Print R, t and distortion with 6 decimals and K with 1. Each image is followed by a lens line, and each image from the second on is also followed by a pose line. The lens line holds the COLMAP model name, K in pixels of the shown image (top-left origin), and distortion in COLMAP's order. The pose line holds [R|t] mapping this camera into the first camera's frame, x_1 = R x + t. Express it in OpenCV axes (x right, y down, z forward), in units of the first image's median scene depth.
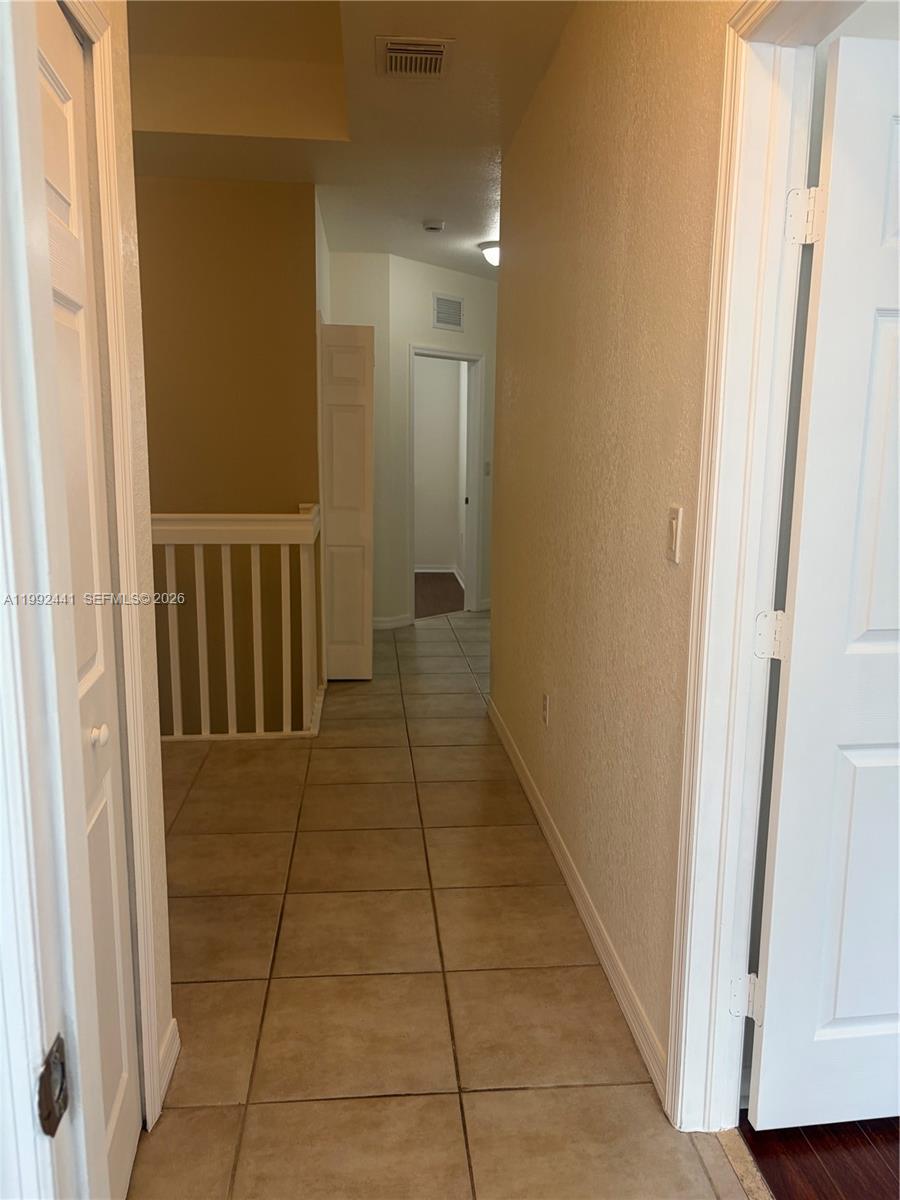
lens RADIAL K [[913.0, 0, 453.2], [0, 913.0, 603.5], [0, 0, 1]] dist [0.037714, -0.007522]
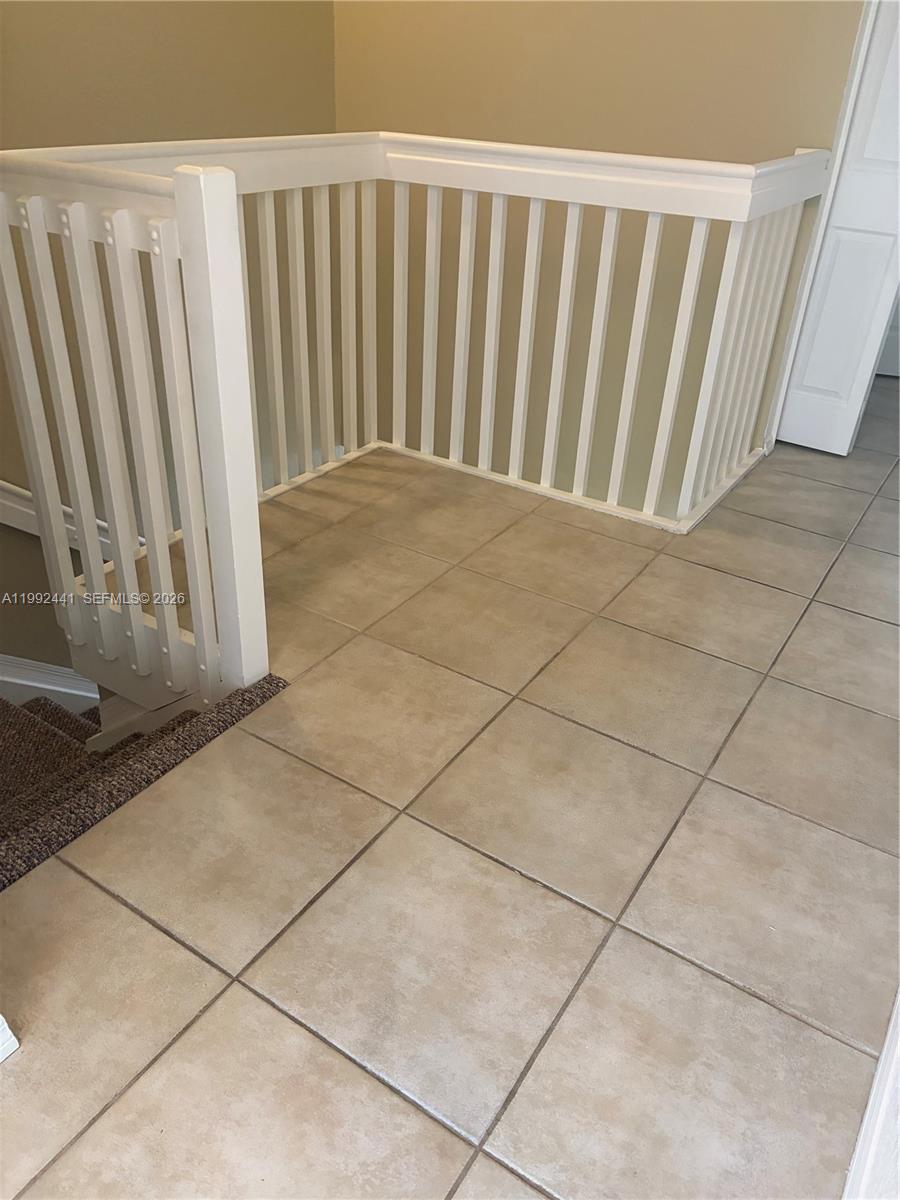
lens RADIAL K [[913.0, 0, 448.9], [0, 913.0, 592.6], [0, 0, 1]] dist [0.037714, -0.007522]
pose [[0.781901, 0.341571, -0.521498, 0.108688], [-0.146502, 0.913786, 0.378856, -0.059837], [0.605944, -0.219827, 0.764531, 0.515022]]
